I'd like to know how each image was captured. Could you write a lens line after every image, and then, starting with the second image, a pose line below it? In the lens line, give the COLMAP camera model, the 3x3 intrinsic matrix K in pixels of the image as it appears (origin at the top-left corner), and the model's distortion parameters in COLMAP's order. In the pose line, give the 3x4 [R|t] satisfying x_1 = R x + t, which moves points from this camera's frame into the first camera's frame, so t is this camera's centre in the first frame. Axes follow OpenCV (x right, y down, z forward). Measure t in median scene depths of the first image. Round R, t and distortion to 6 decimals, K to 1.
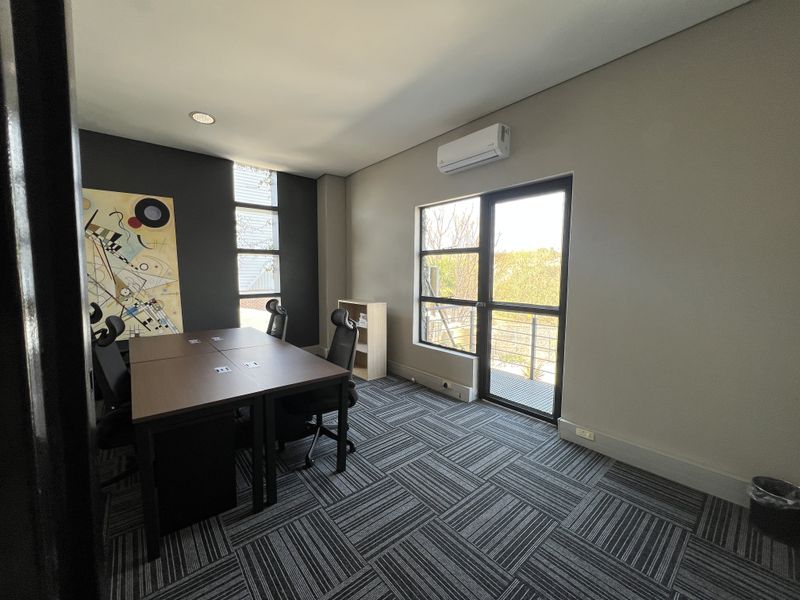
lens RADIAL K [[320.8, 0, 401.6], [0, 320.8, 298.5], [0, 0, 1]] dist [0.000668, -0.000165]
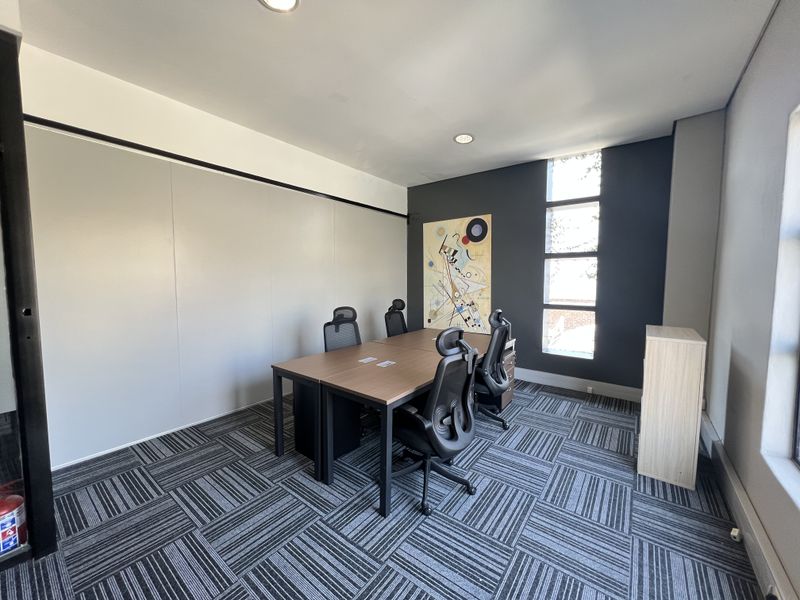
lens RADIAL K [[320.8, 0, 398.3], [0, 320.8, 299.4], [0, 0, 1]] dist [0.000668, -0.000165]
pose [[0.208304, 0.059369, -0.976260, 0.368117], [-0.083486, 0.995592, 0.042731, -0.036363], [0.974494, 0.072603, 0.212343, 0.499842]]
